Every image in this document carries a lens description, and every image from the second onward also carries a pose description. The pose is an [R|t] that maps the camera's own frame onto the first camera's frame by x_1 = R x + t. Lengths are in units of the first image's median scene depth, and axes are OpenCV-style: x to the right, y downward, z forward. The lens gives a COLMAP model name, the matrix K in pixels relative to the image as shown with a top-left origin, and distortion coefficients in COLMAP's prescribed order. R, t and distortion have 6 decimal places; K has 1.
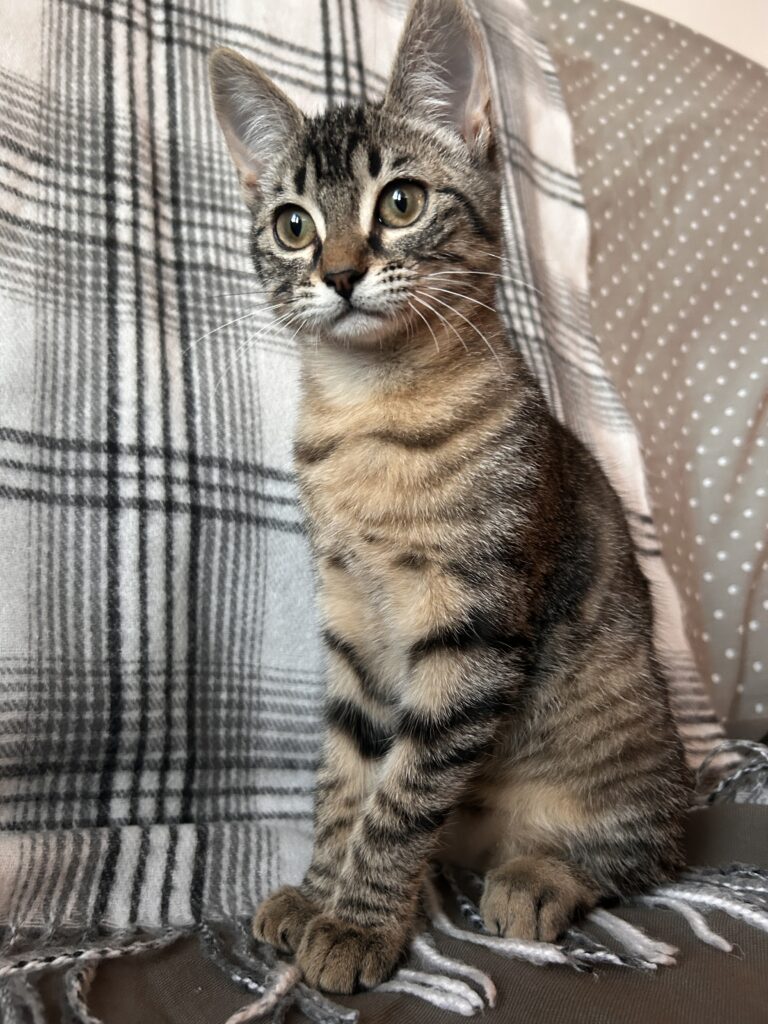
lens RADIAL K [[774.8, 0, 388.0], [0, 774.8, 509.1], [0, 0, 1]] dist [0.005995, -0.015663]
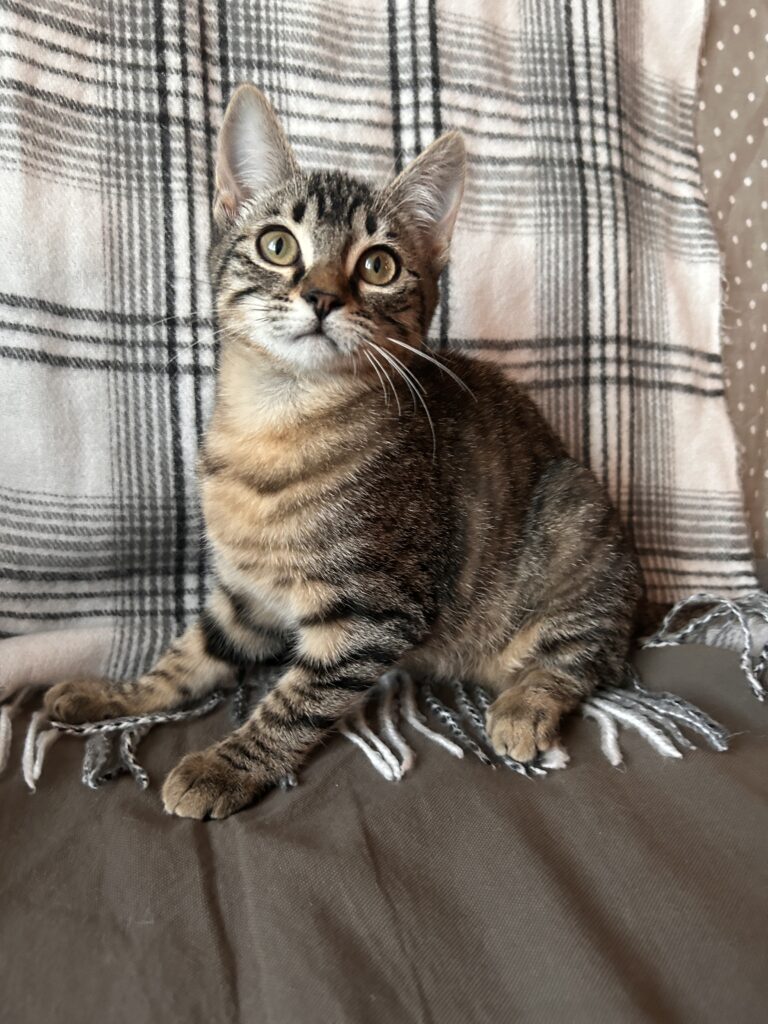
lens RADIAL K [[774.8, 0, 385.5], [0, 774.8, 507.2], [0, 0, 1]] dist [0.005995, -0.015663]
pose [[0.972505, 0.070306, -0.222018, 0.243892], [0.001127, 0.951910, 0.306376, -0.167720], [0.232881, -0.298202, 0.925658, -0.108068]]
